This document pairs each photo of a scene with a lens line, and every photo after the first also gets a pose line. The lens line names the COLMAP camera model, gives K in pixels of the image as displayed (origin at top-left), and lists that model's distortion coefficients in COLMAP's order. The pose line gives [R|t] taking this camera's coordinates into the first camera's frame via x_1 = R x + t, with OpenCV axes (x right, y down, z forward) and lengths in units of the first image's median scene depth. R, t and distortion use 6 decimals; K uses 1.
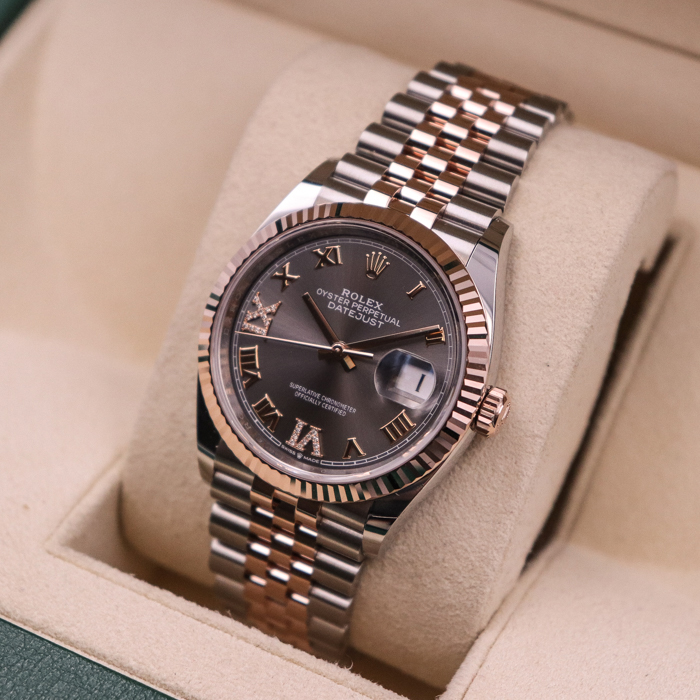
lens RADIAL K [[1734.5, 0, 350.0], [0, 1734.5, 350.0], [0, 0, 1]] dist [0.083877, 0.147610]
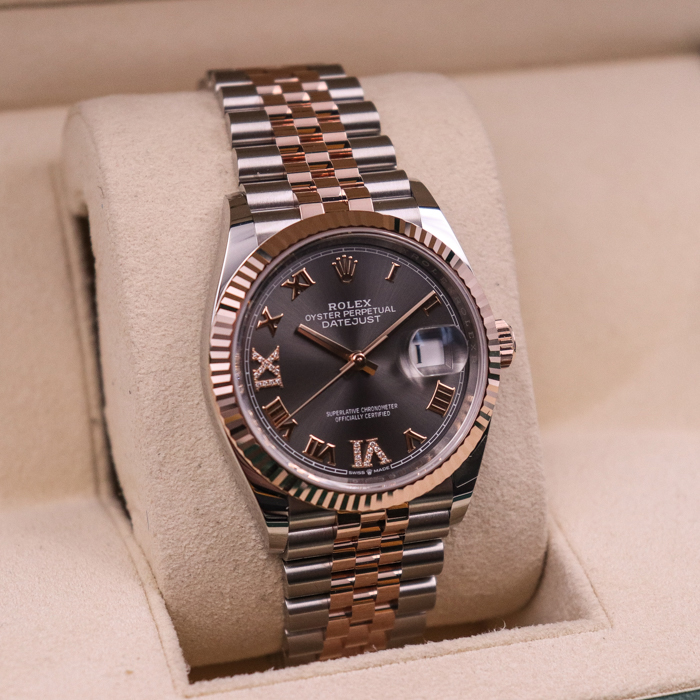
lens RADIAL K [[1734.5, 0, 350.0], [0, 1734.5, 350.0], [0, 0, 1]] dist [0.083877, 0.147610]
pose [[0.773671, -0.459371, 0.436362, -0.435542], [0.447071, 0.883825, 0.137771, -0.141968], [-0.448955, 0.088496, 0.889161, 0.107984]]
